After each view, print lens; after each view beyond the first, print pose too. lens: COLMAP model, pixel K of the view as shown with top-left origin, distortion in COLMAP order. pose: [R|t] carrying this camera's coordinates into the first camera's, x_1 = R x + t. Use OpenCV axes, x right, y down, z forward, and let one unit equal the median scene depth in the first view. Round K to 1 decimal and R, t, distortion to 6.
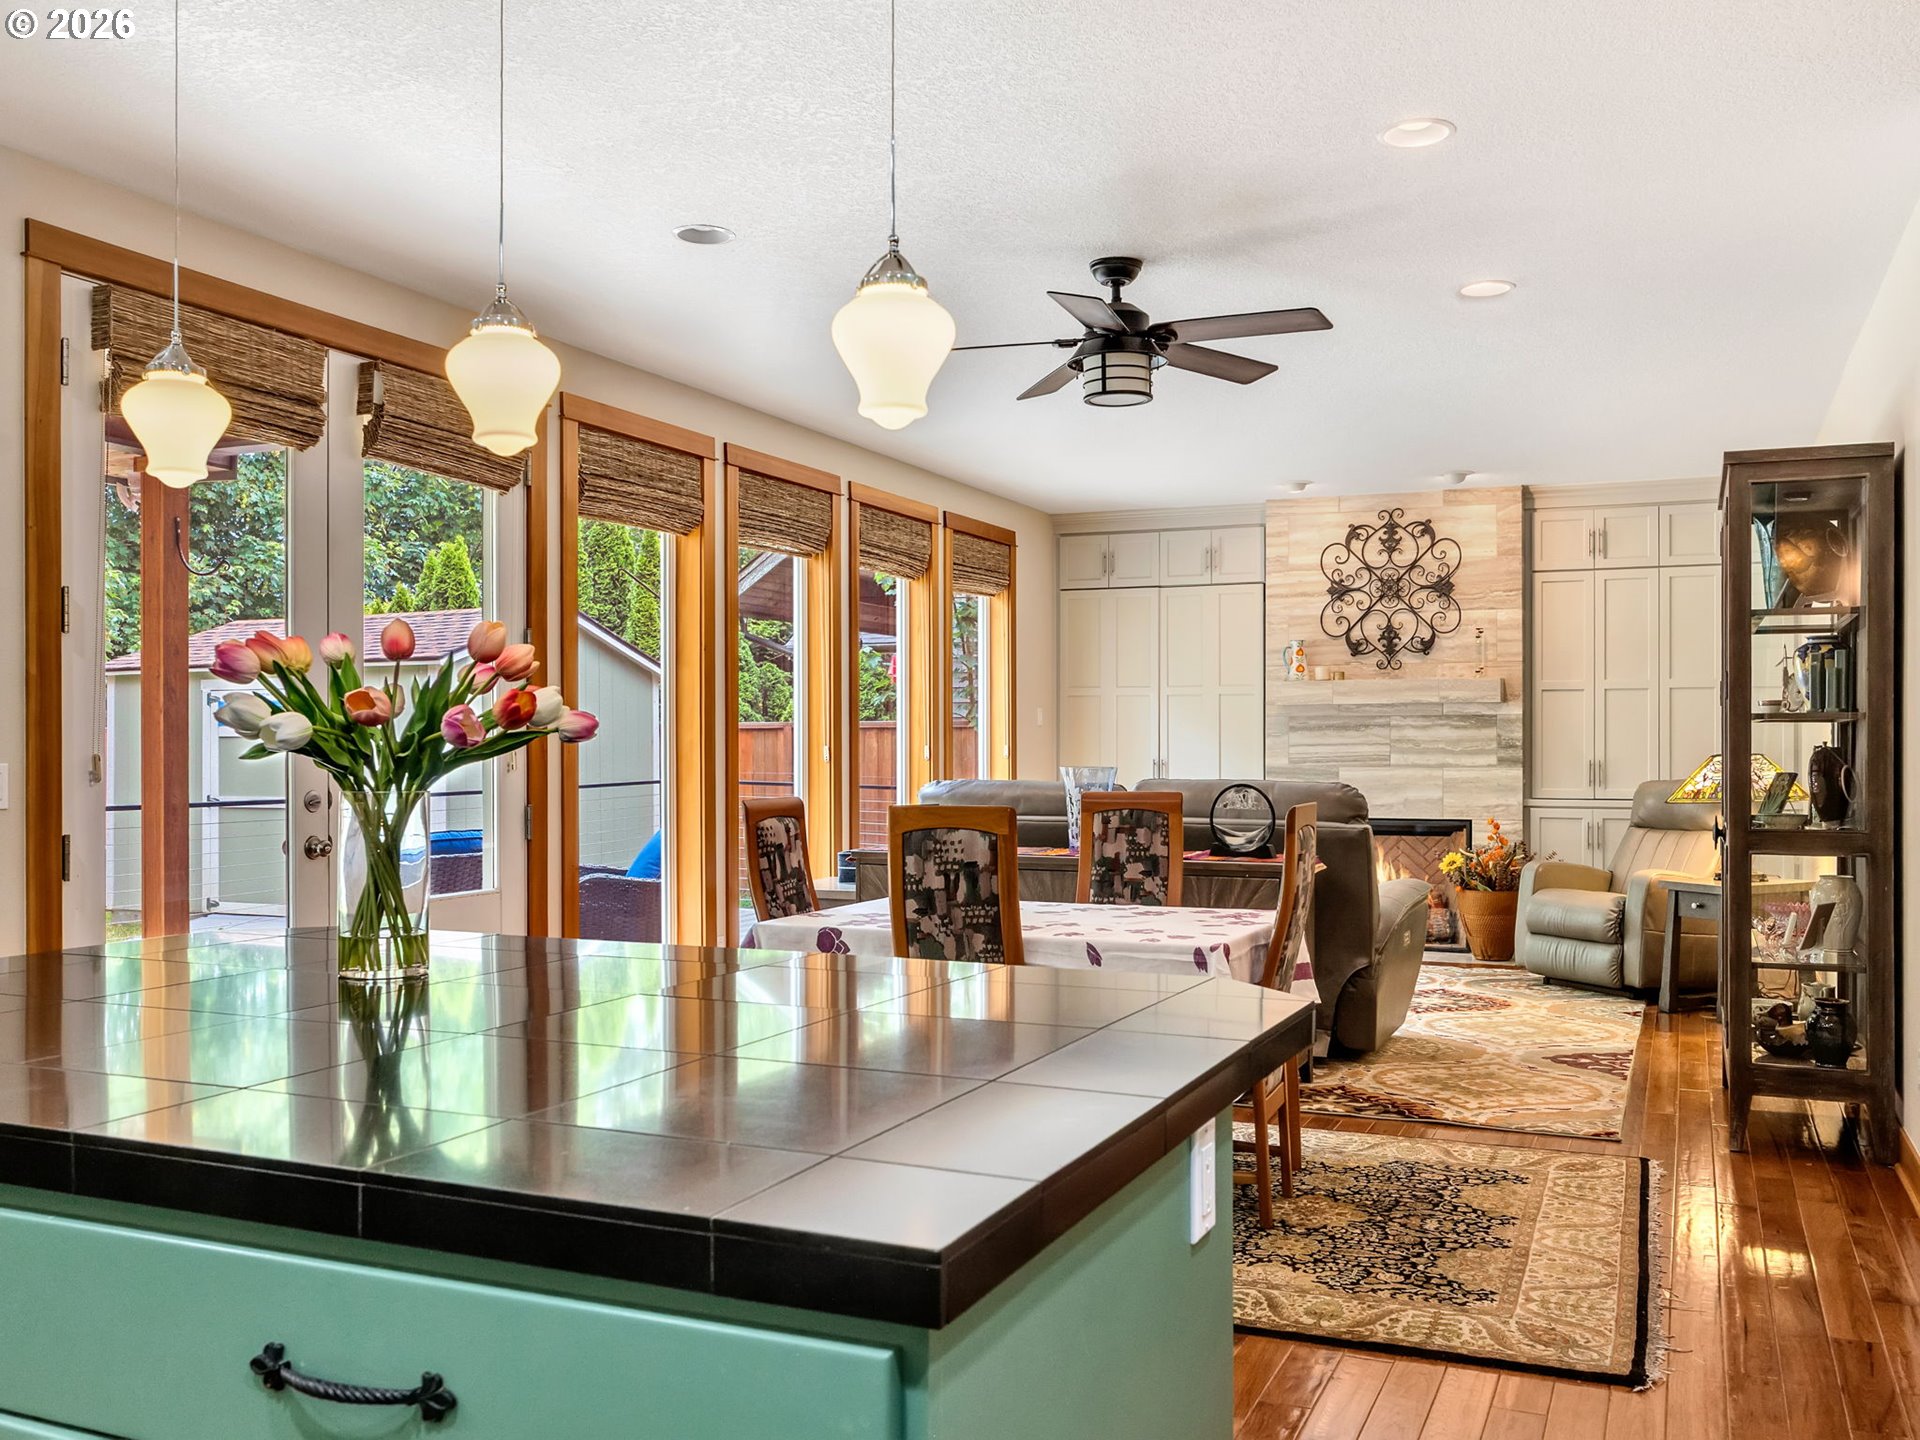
lens RADIAL K [[1674.2, 0, 960.3], [0, 1674.2, 737.2], [0, 0, 1]] dist [-0.005535, -0.004709]
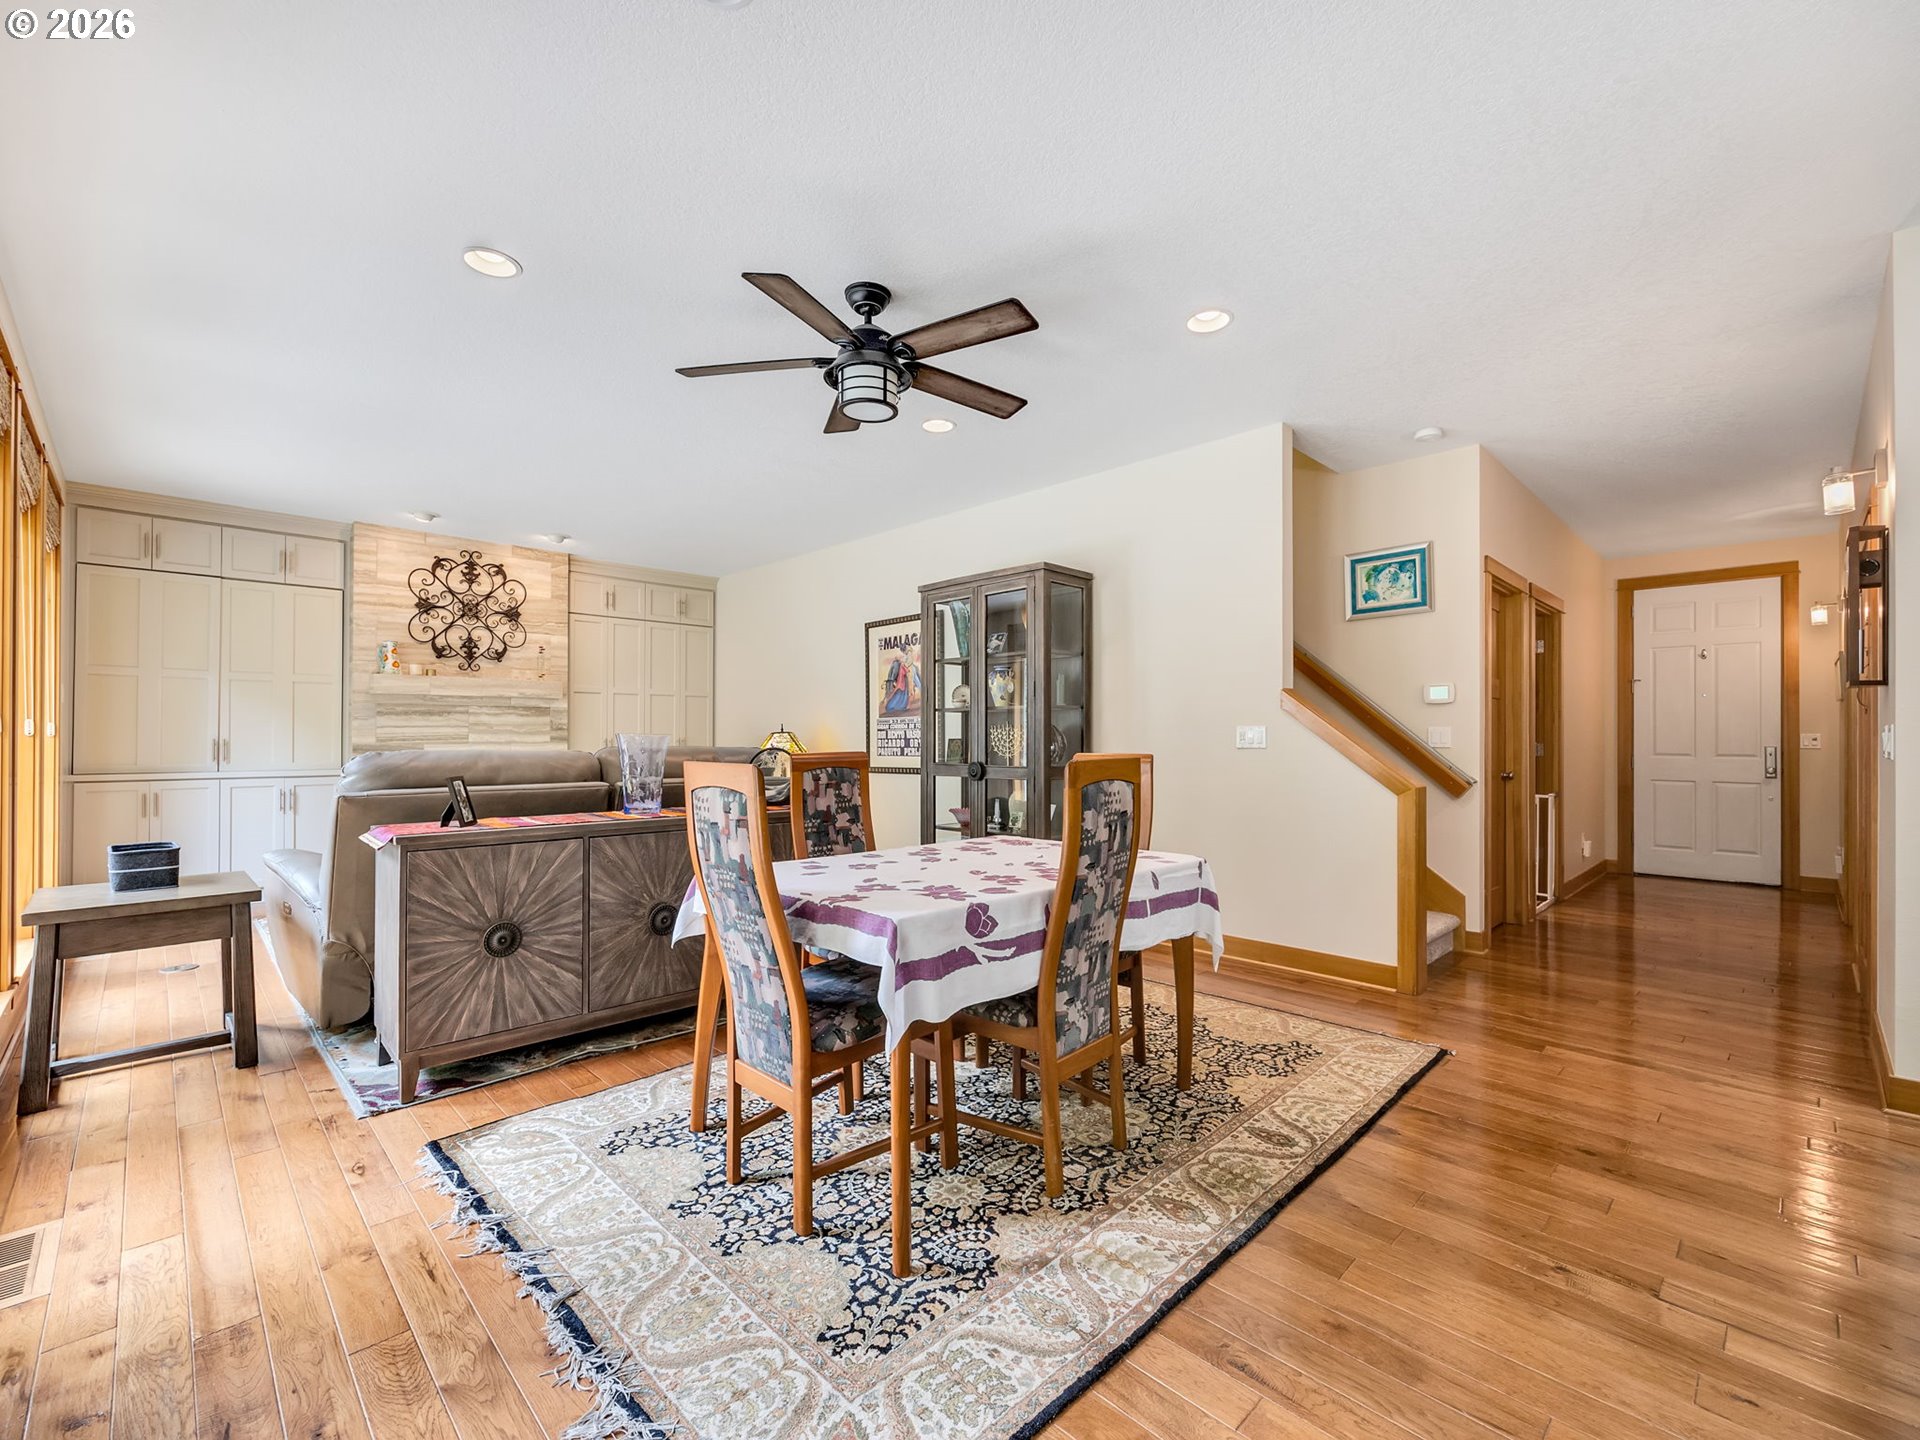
lens RADIAL K [[840.5, 0, 966.7], [0, 840.5, 731.2], [0, 0, 1]] dist [0.006853, -0.000258]
pose [[0.367281, 0.009009, 0.930066, -0.234237], [-0.002602, 0.999959, -0.008658, 0.013232], [-0.930106, 0.000760, 0.367290, 0.404894]]
